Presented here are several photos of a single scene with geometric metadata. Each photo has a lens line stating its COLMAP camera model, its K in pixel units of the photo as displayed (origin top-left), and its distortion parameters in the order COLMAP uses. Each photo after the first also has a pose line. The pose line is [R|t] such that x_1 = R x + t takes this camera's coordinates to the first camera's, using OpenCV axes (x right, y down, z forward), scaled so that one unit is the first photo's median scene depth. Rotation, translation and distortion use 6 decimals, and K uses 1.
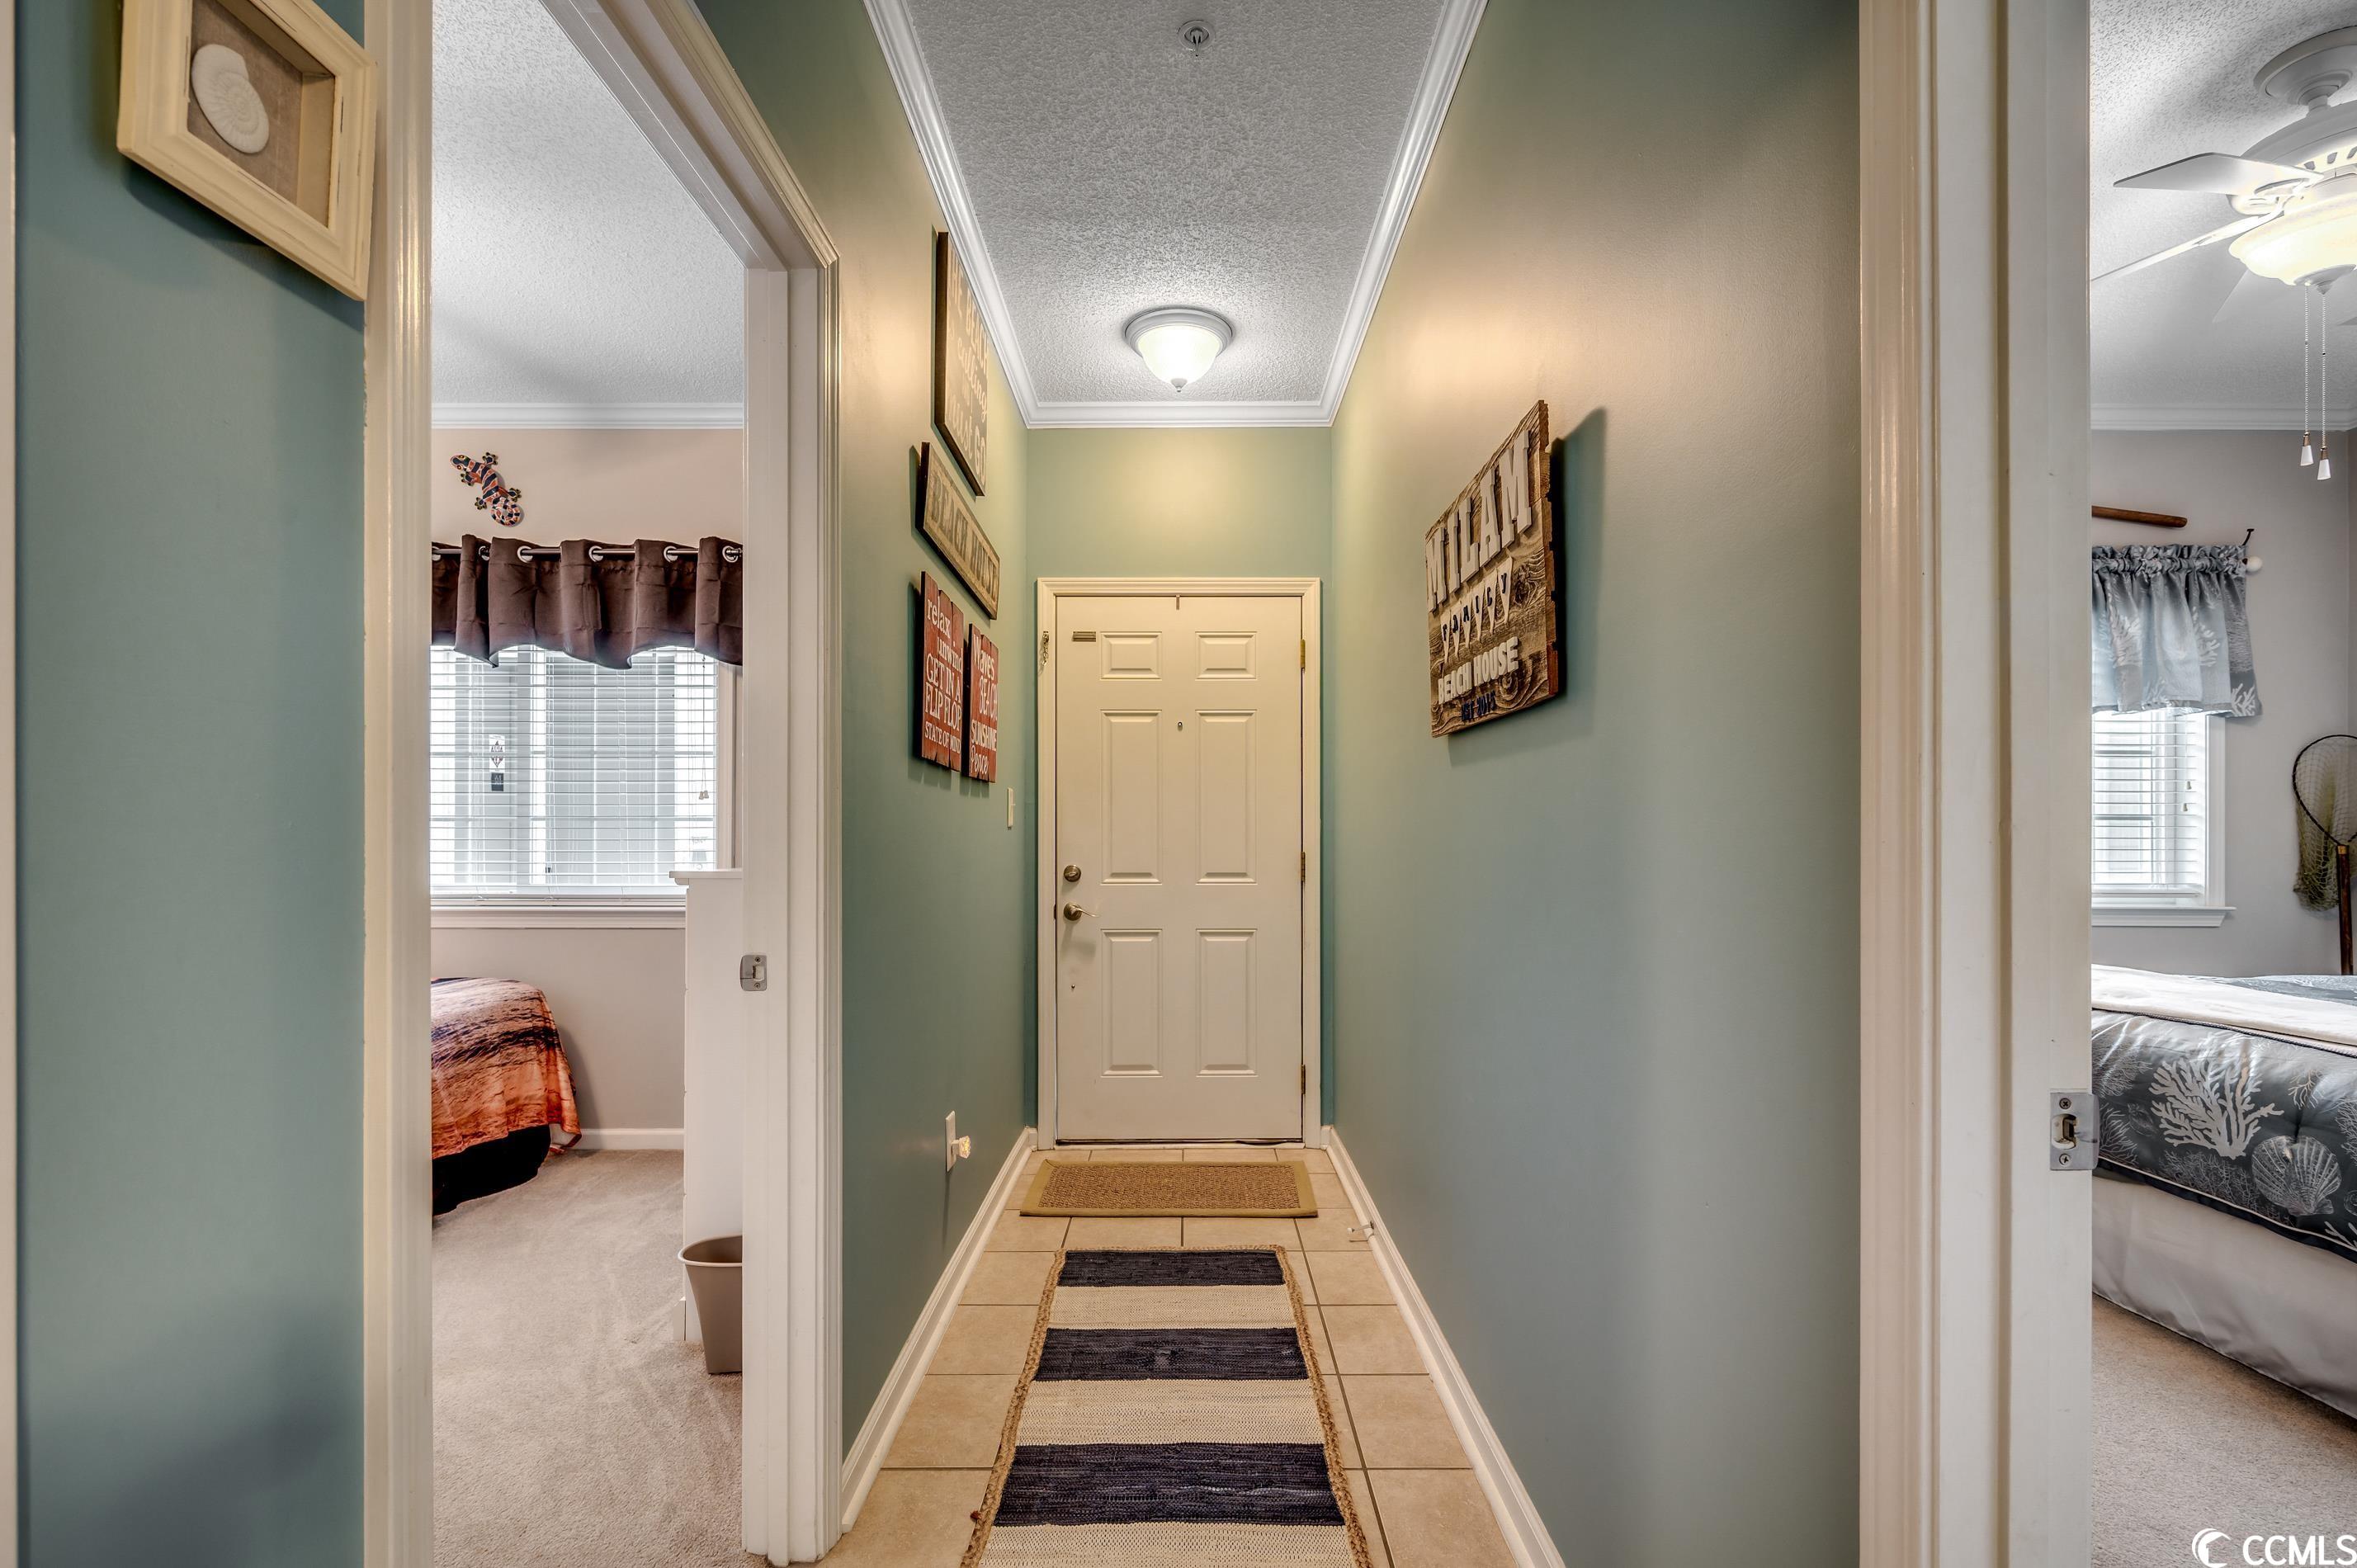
lens RADIAL K [[1052.6, 0, 1184.5], [0, 1052.6, 836.1], [0, 0, 1]] dist [0.001045, -0.000617]
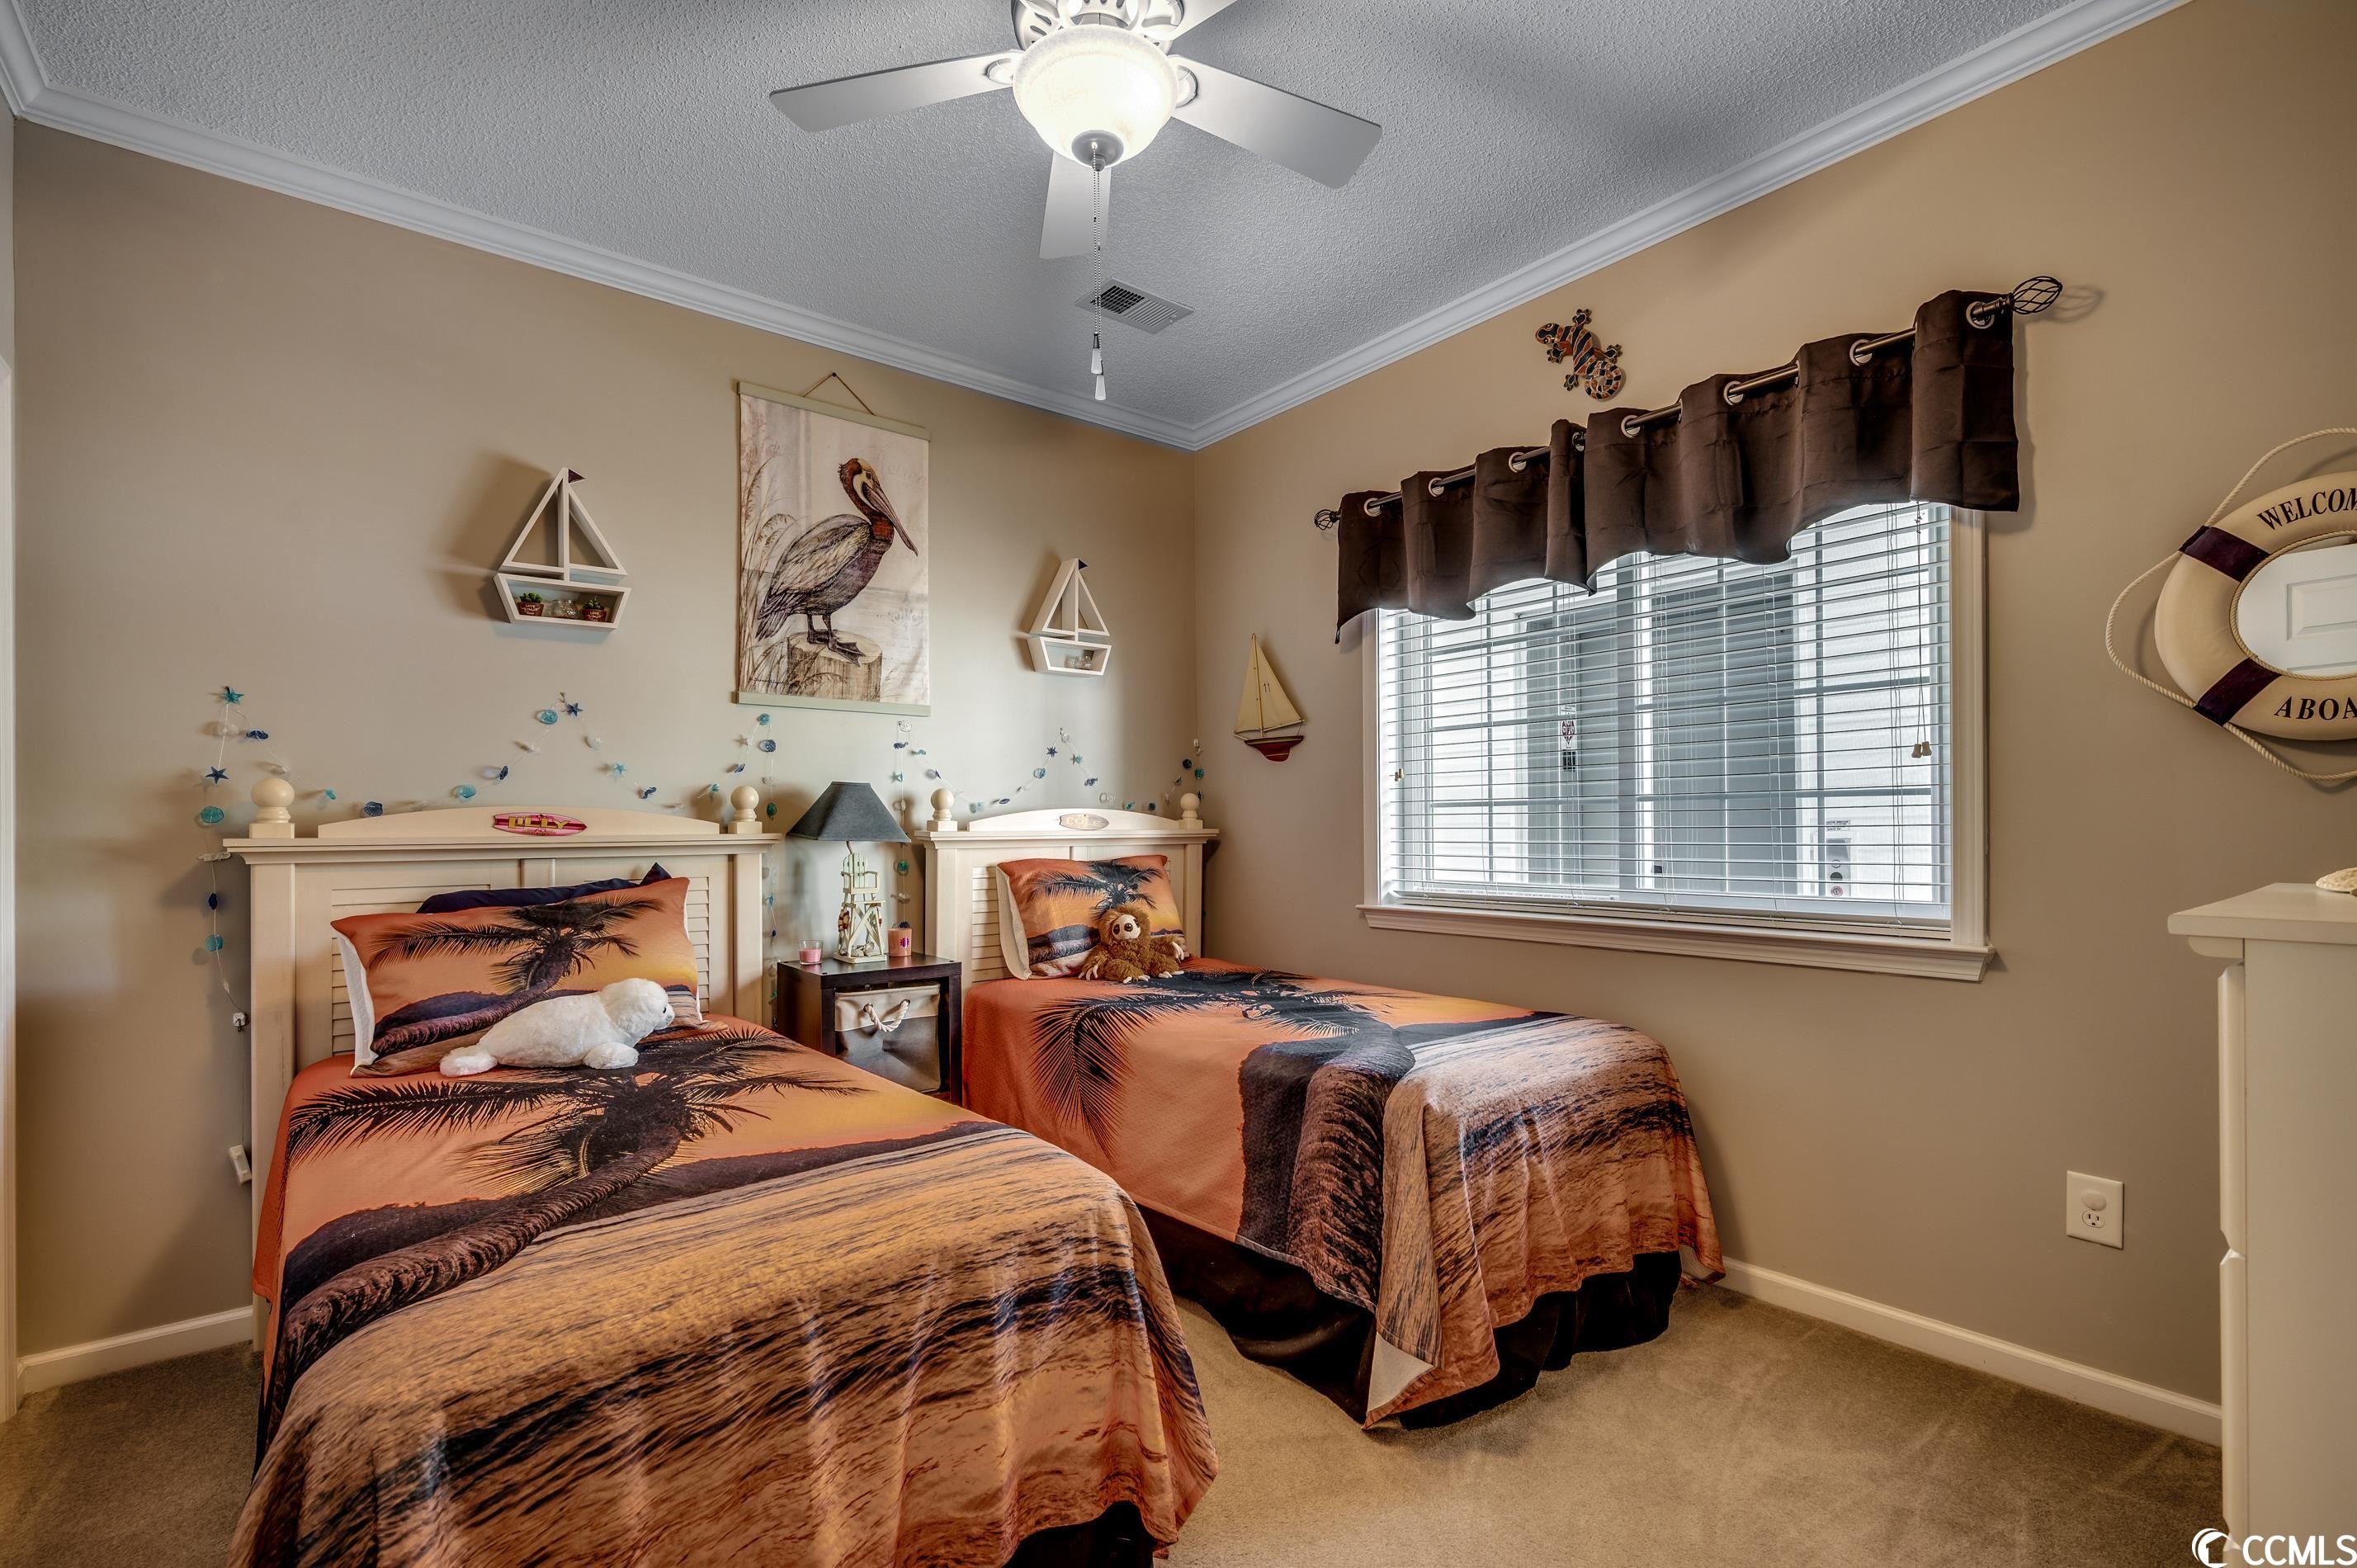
lens RADIAL K [[1028.9, 0, 1184.3], [0, 1028.9, 825.3], [0, 0, 1]] dist [0.000473, 0.000108]
pose [[0.620060, -0.008968, -0.784503, -0.270992], [0.011548, 0.999931, -0.002304, -0.000190], [0.784469, -0.007631, 0.620121, 0.331025]]
